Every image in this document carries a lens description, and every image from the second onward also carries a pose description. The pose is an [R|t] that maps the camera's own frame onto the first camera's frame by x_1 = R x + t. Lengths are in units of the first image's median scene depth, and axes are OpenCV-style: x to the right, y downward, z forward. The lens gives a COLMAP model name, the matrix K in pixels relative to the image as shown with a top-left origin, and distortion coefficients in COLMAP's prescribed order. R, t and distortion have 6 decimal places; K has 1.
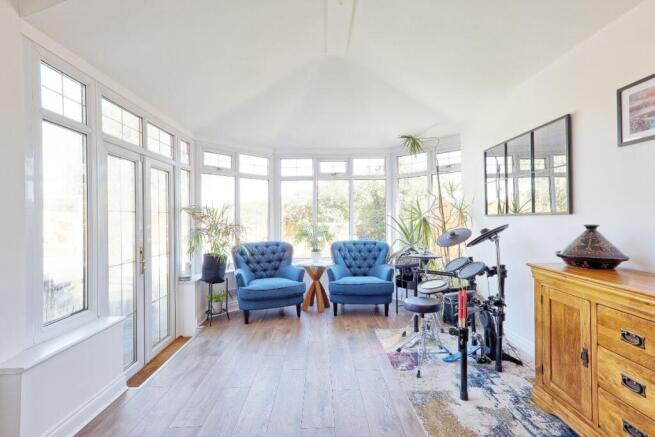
lens RADIAL K [[298.9, 0, 327.5], [0, 298.9, 218.5], [0, 0, 1]] dist [-0.000607, 0.000266]
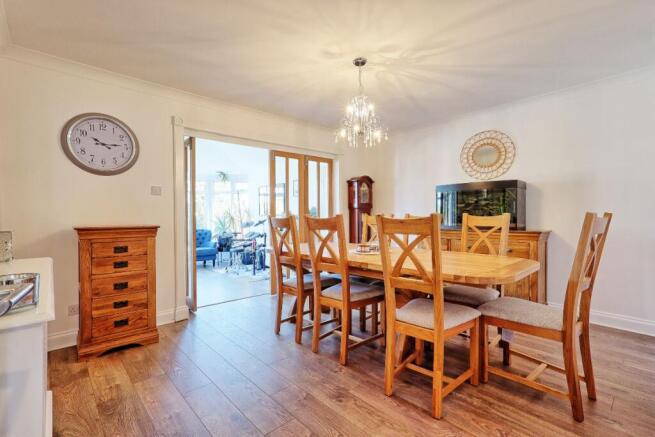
lens RADIAL K [[298.9, 0, 327.5], [0, 298.9, 218.5], [0, 0, 1]] dist [-0.000607, 0.000266]
pose [[0.750868, 0.006675, 0.660418, -0.570127], [-0.002203, 0.999969, -0.007602, 0.029954], [-0.660448, 0.004253, 0.750860, -1.026248]]
